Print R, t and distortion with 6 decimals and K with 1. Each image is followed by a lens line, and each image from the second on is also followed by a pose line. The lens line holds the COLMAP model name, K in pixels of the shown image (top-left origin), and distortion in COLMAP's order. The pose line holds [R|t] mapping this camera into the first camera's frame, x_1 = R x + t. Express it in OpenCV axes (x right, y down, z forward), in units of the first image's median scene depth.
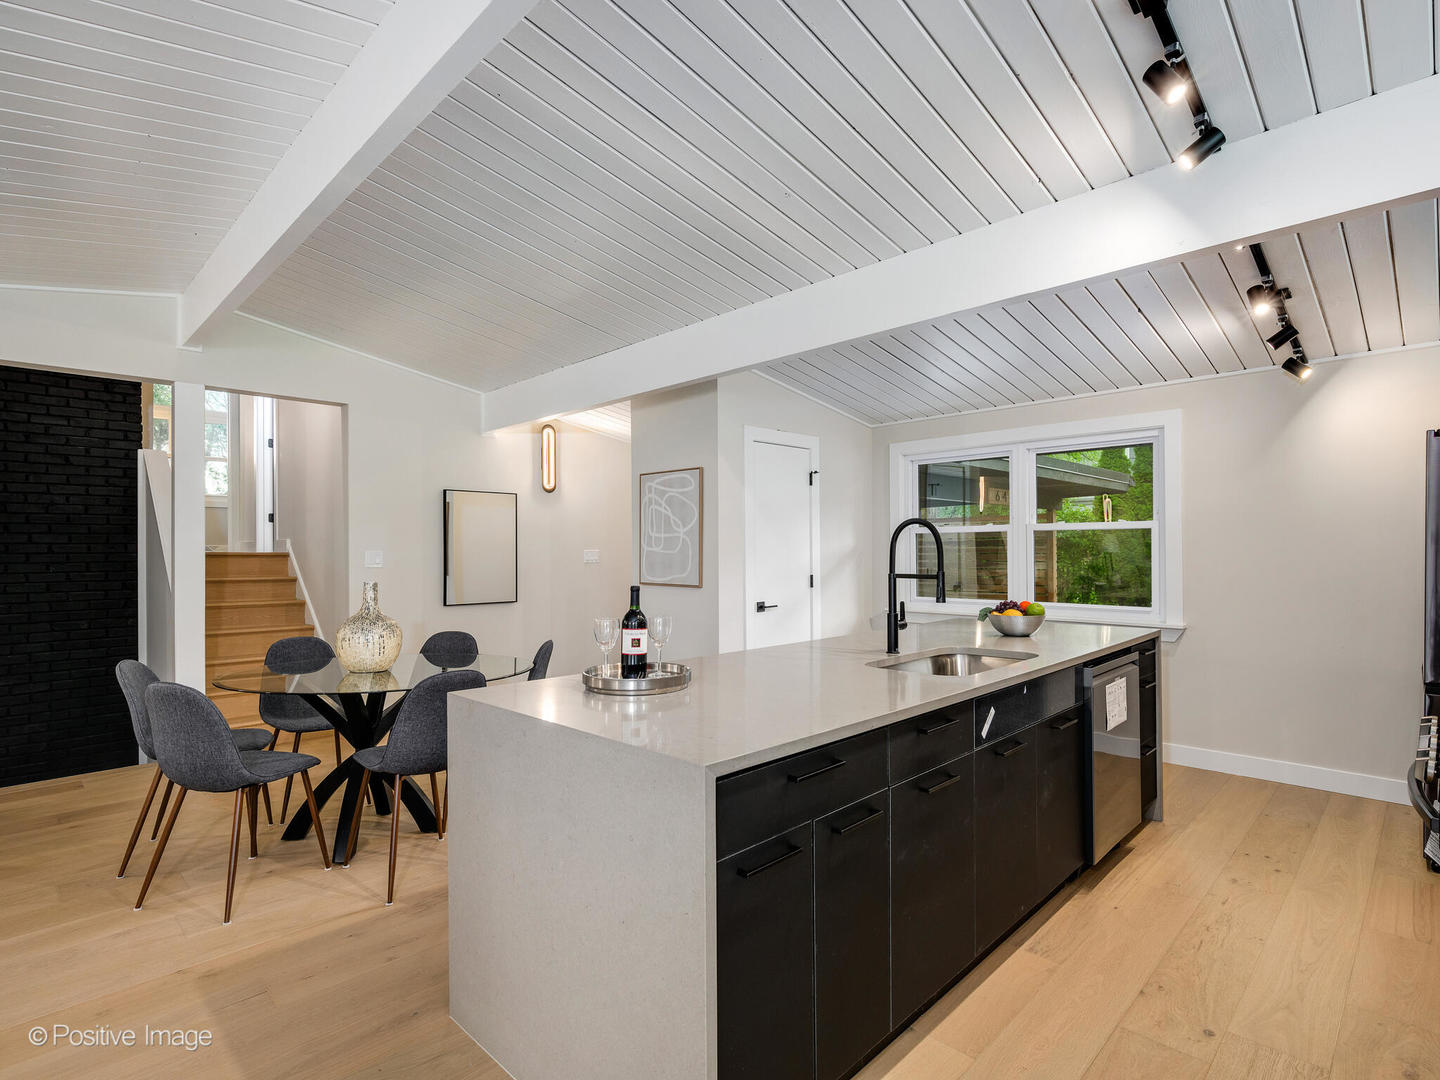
lens RADIAL K [[730.9, 0, 720.0], [0, 730.9, 540.0], [0, 0, 1]] dist [-0.000389, -0.000592]
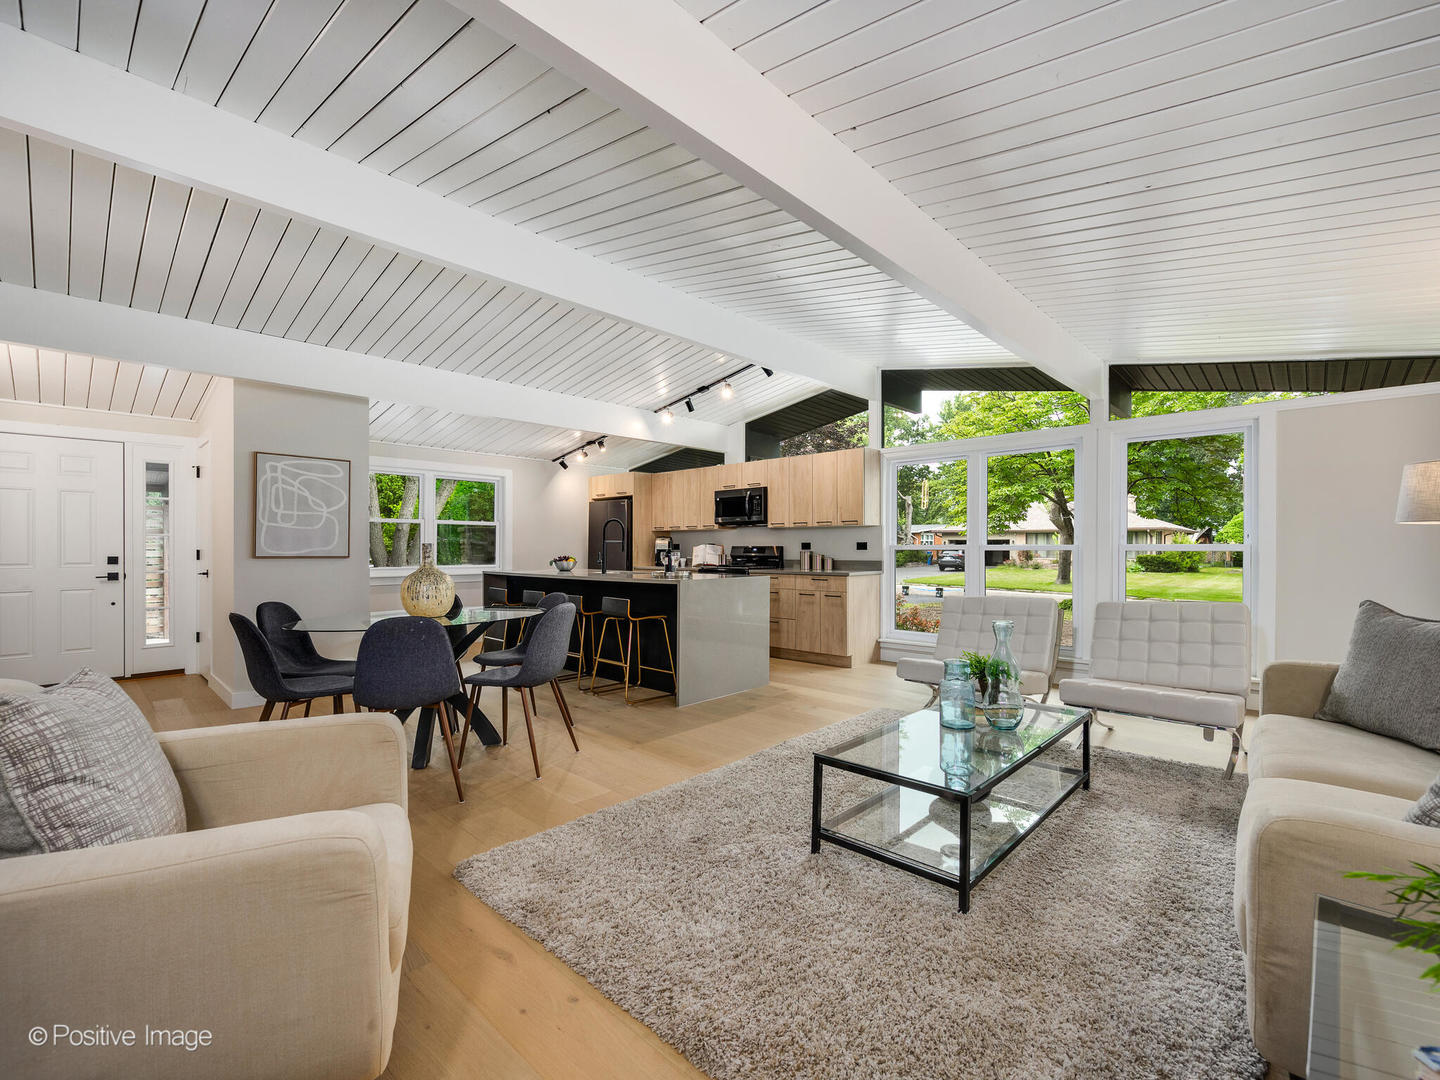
lens RADIAL K [[631.8, 0, 719.2], [0, 631.8, 550.7], [0, 0, 1]] dist [-0.000081, -0.000438]
pose [[-0.010864, 0.003288, 0.999936, -1.080937], [-0.014279, 0.999892, -0.003443, 0.046881], [-0.999839, -0.014316, -0.010816, 0.374403]]
